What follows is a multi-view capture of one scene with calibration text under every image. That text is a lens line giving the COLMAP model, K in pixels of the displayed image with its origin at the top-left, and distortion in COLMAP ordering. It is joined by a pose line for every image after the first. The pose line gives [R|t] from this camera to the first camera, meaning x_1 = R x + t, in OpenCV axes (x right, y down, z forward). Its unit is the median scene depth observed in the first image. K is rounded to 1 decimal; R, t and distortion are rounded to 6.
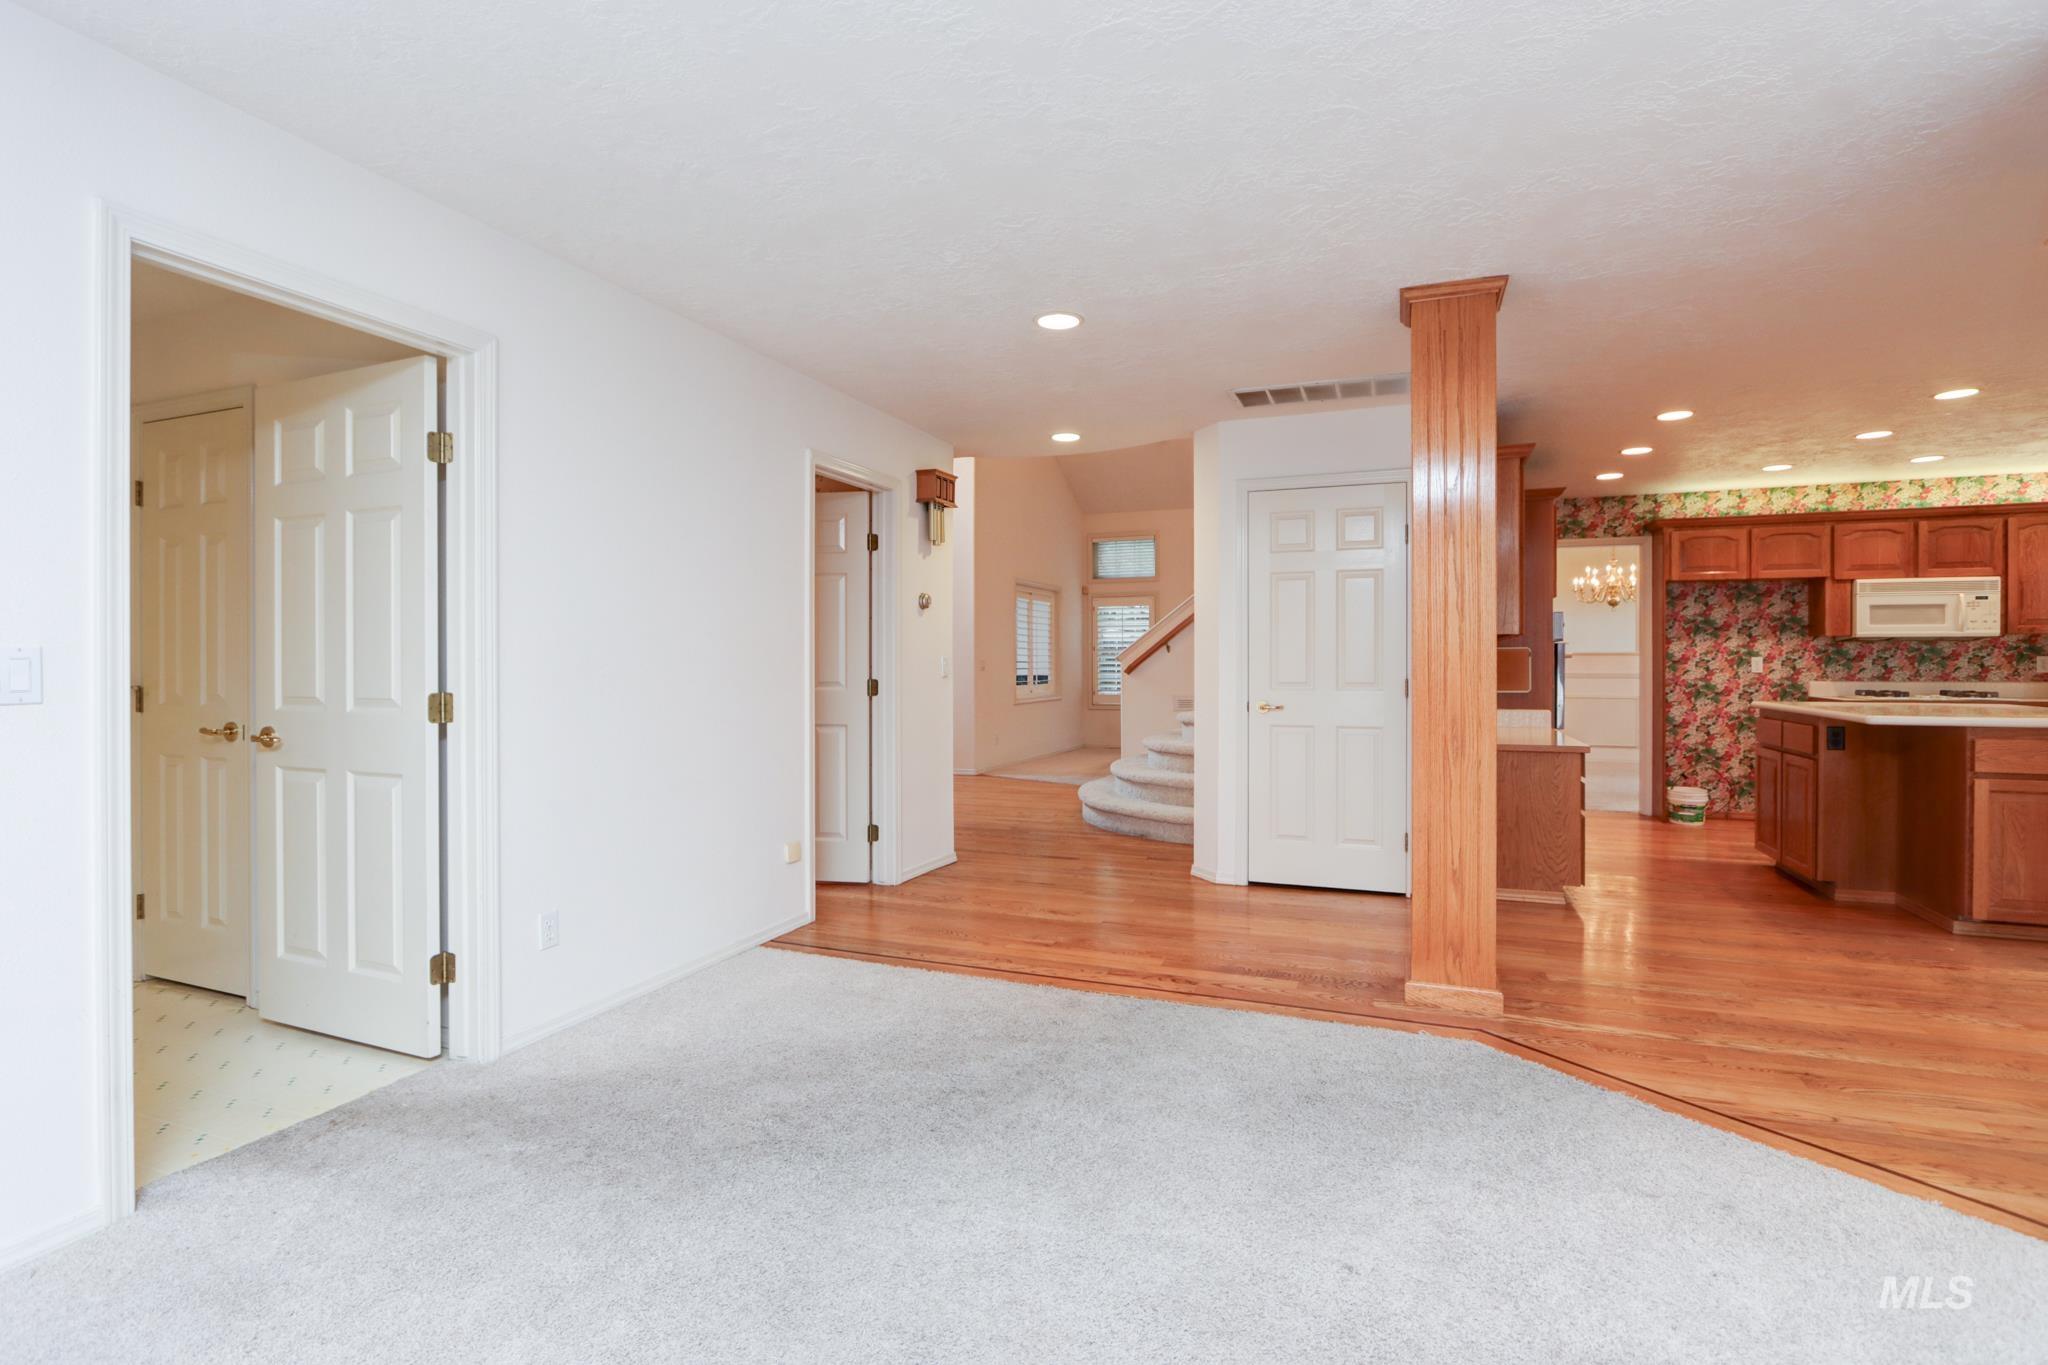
lens RADIAL K [[1003.9, 0, 960.8], [0, 1003.9, 666.8], [0, 0, 1]] dist [-0.011500, -0.000138]
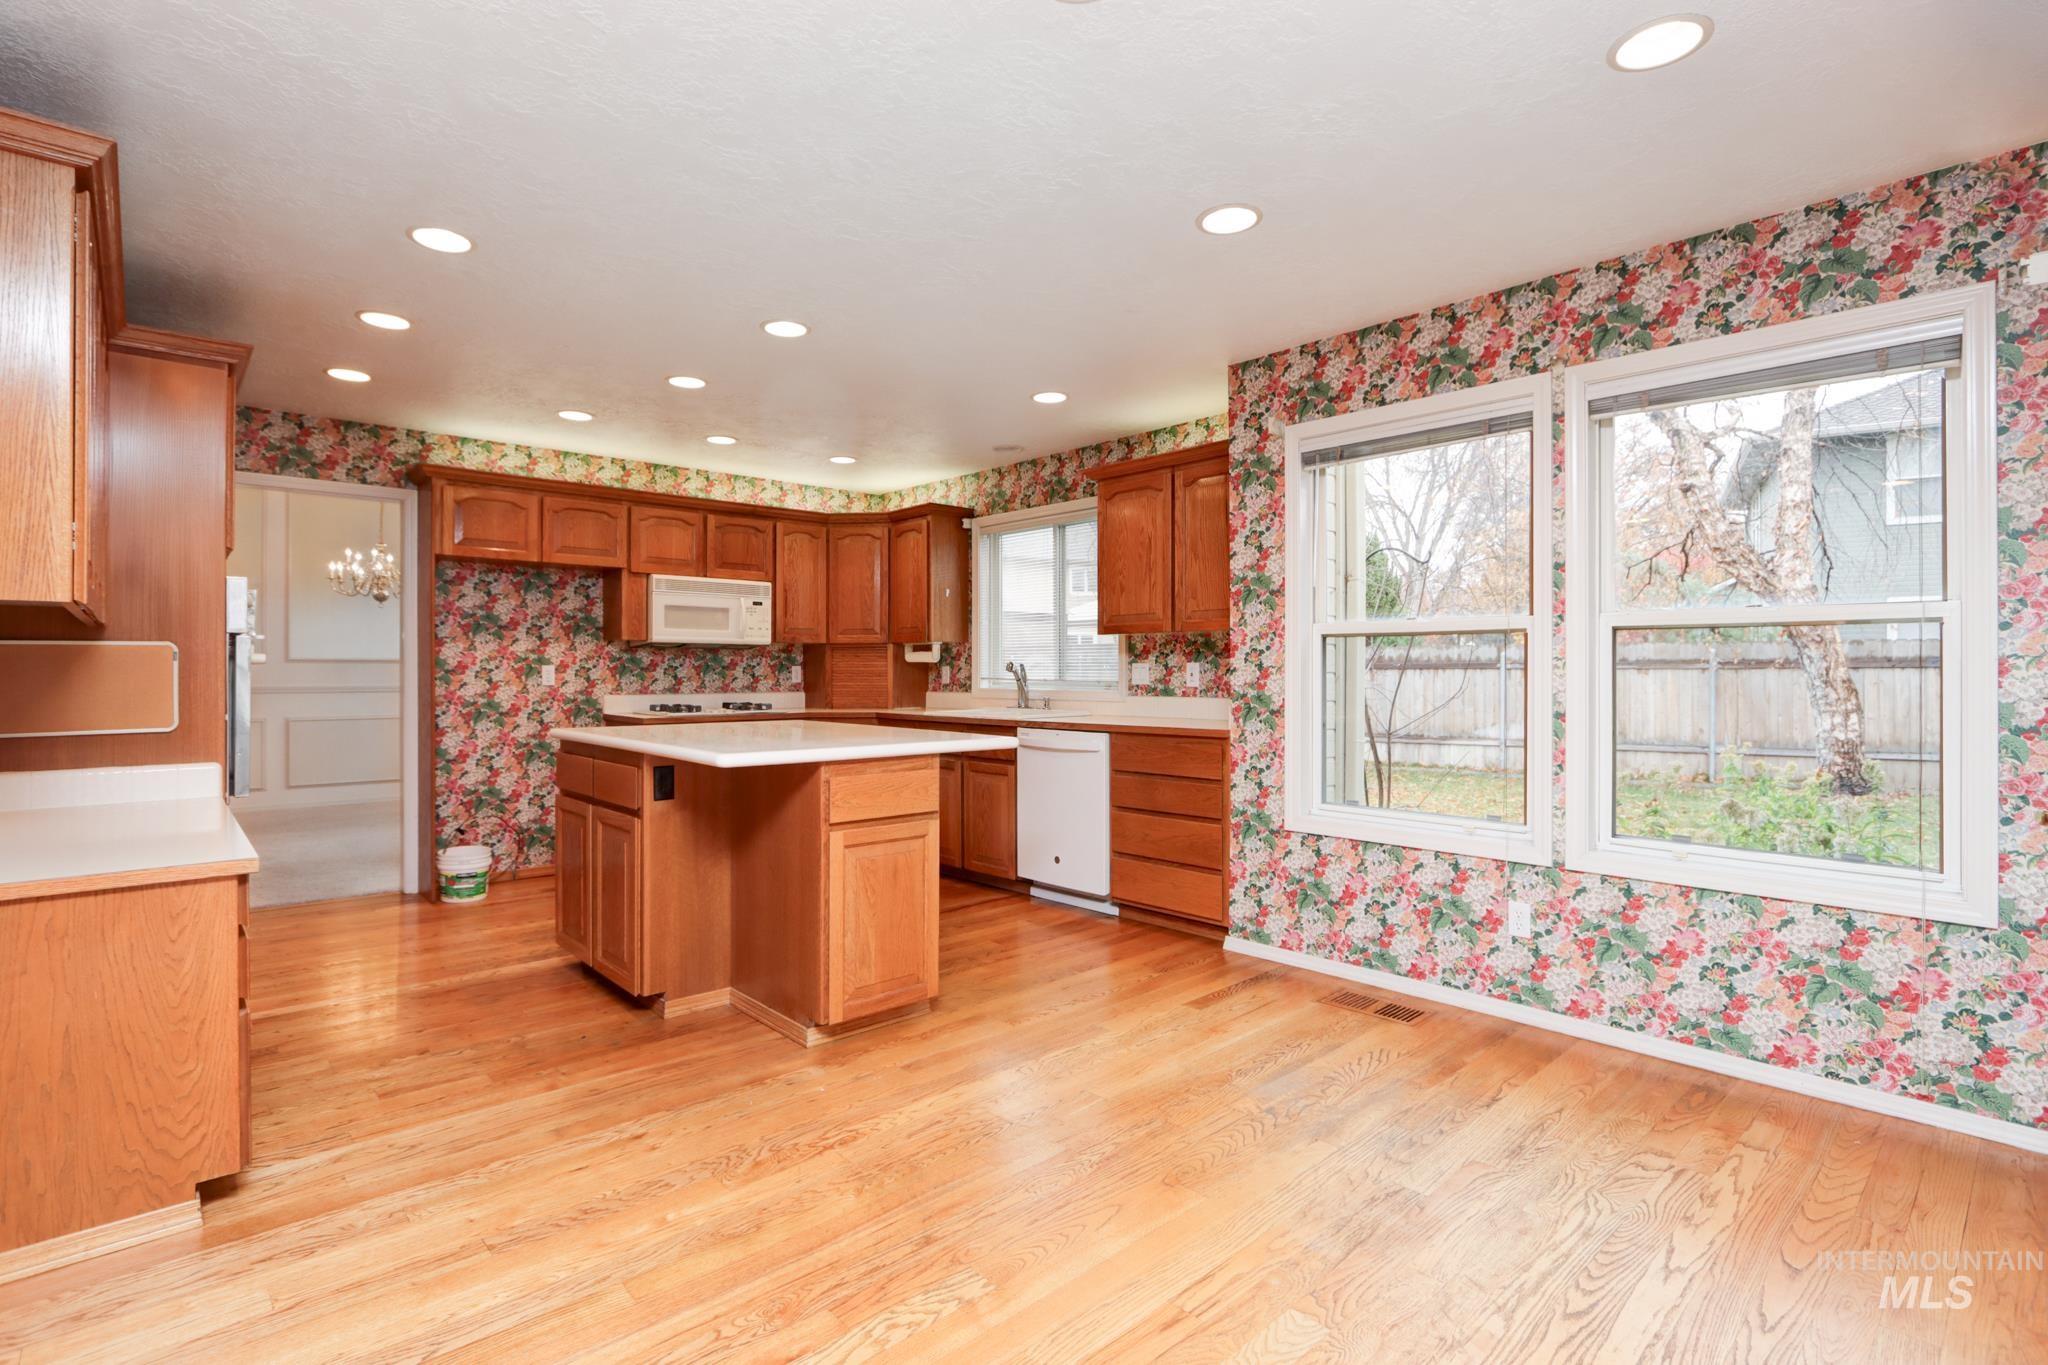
lens RADIAL K [[1003.9, 0, 1025.6], [0, 1003.9, 670.7], [0, 0, 1]] dist [-0.011500, -0.000138]
pose [[0.421770, 0.002711, 0.906699, 0.249871], [0.003363, 0.999984, -0.004555, -0.000746], [-0.906696, 0.004970, 0.421755, 0.335852]]
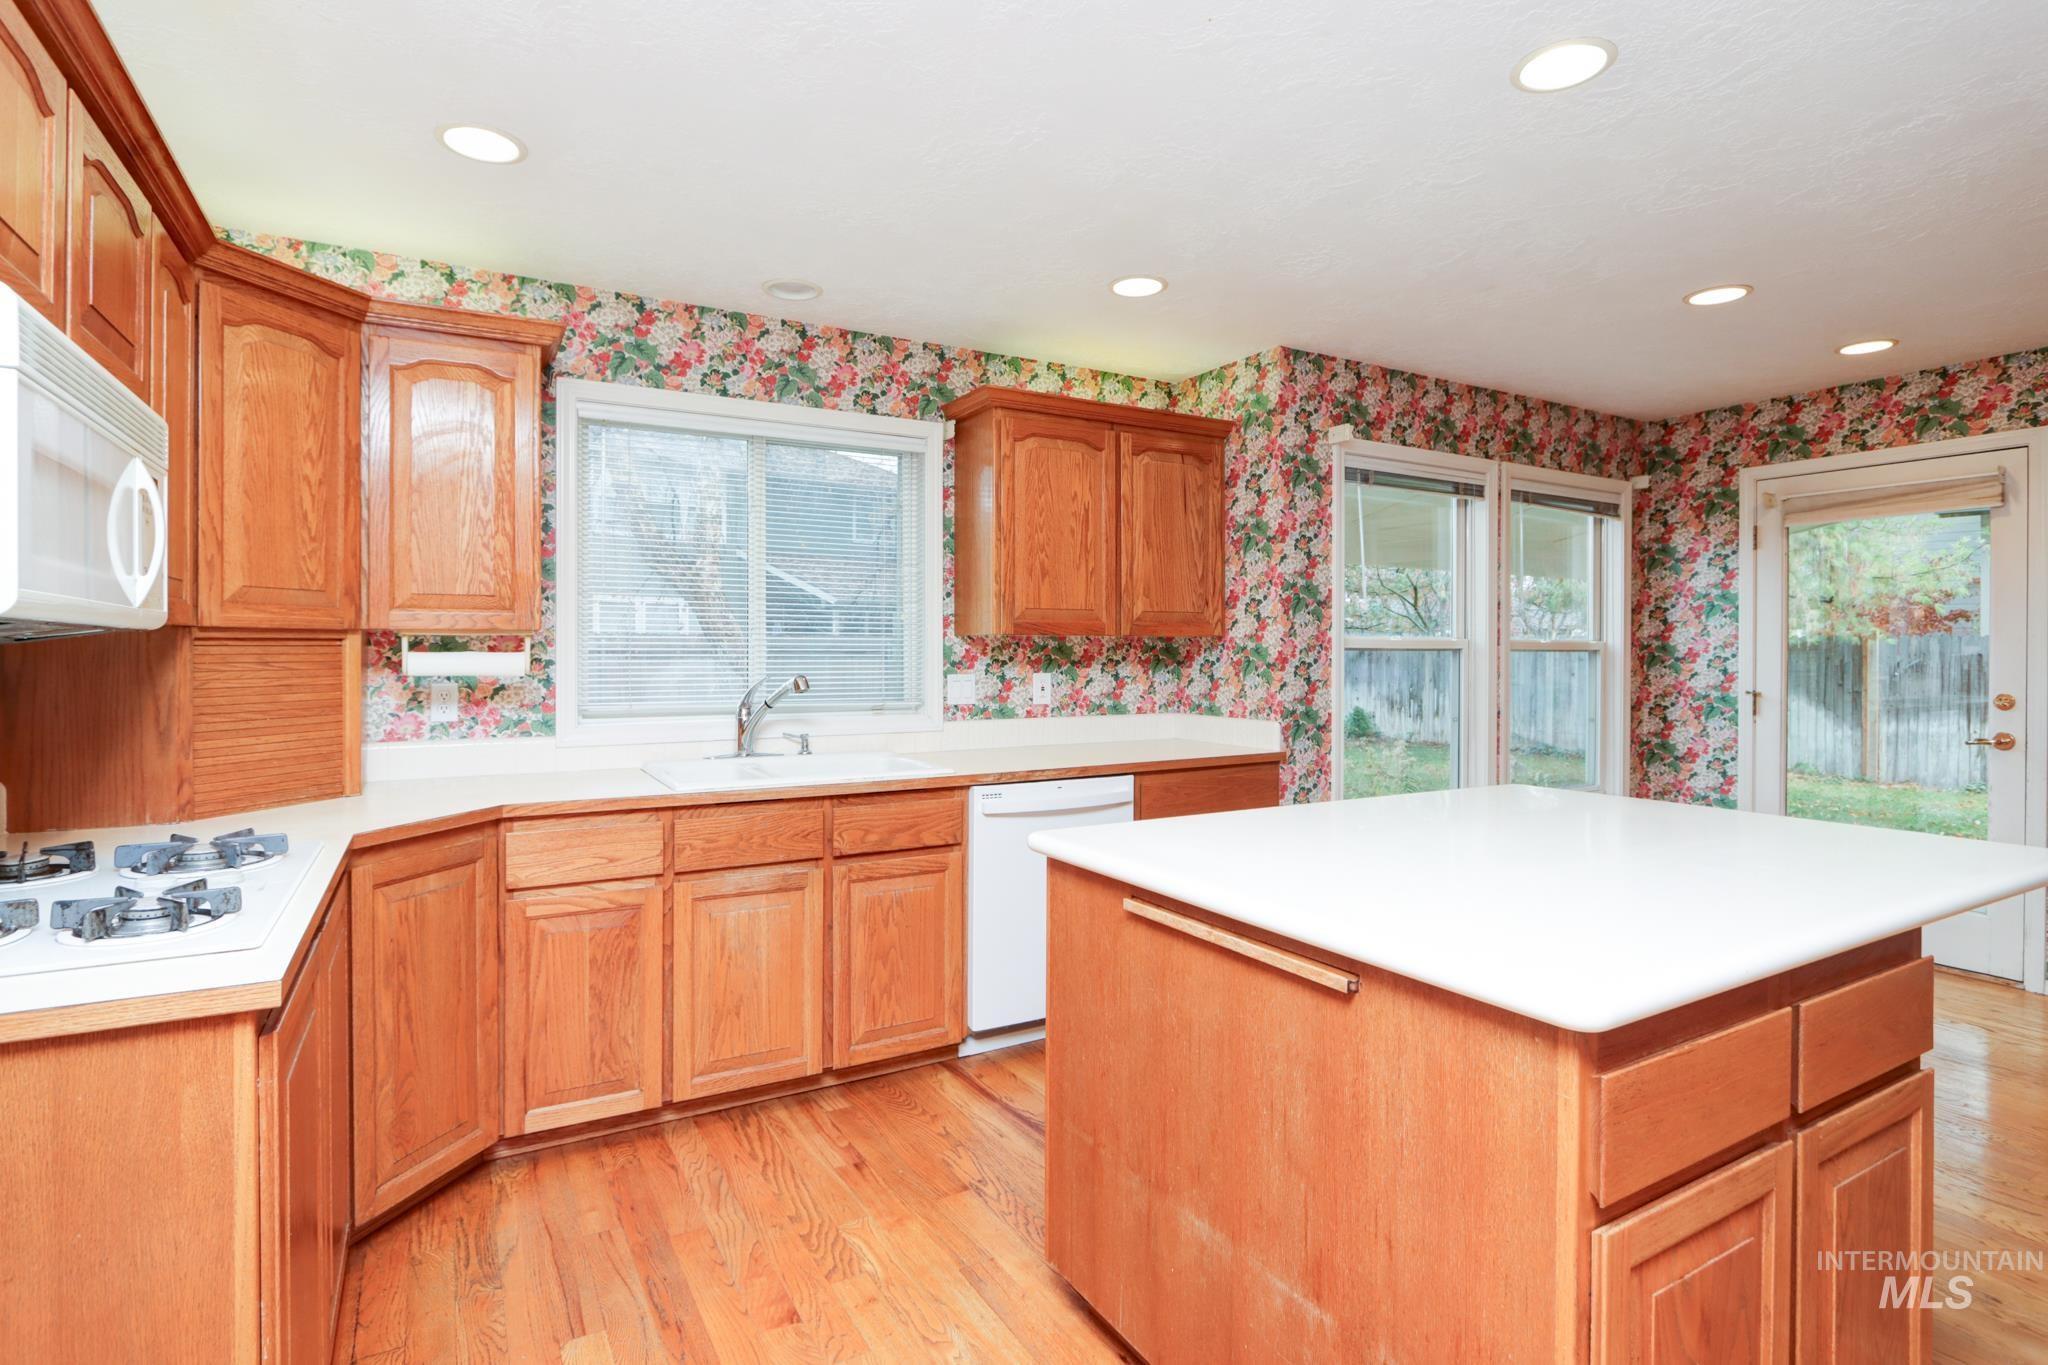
lens RADIAL K [[1003.9, 0, 991.9], [0, 1003.9, 657.5], [0, 0, 1]] dist [-0.011500, -0.000138]
pose [[-0.802422, -0.002294, 0.596753, 0.615684], [0.003811, 0.999953, 0.008968, -0.021732], [-0.596745, 0.009470, -0.802375, 0.949140]]
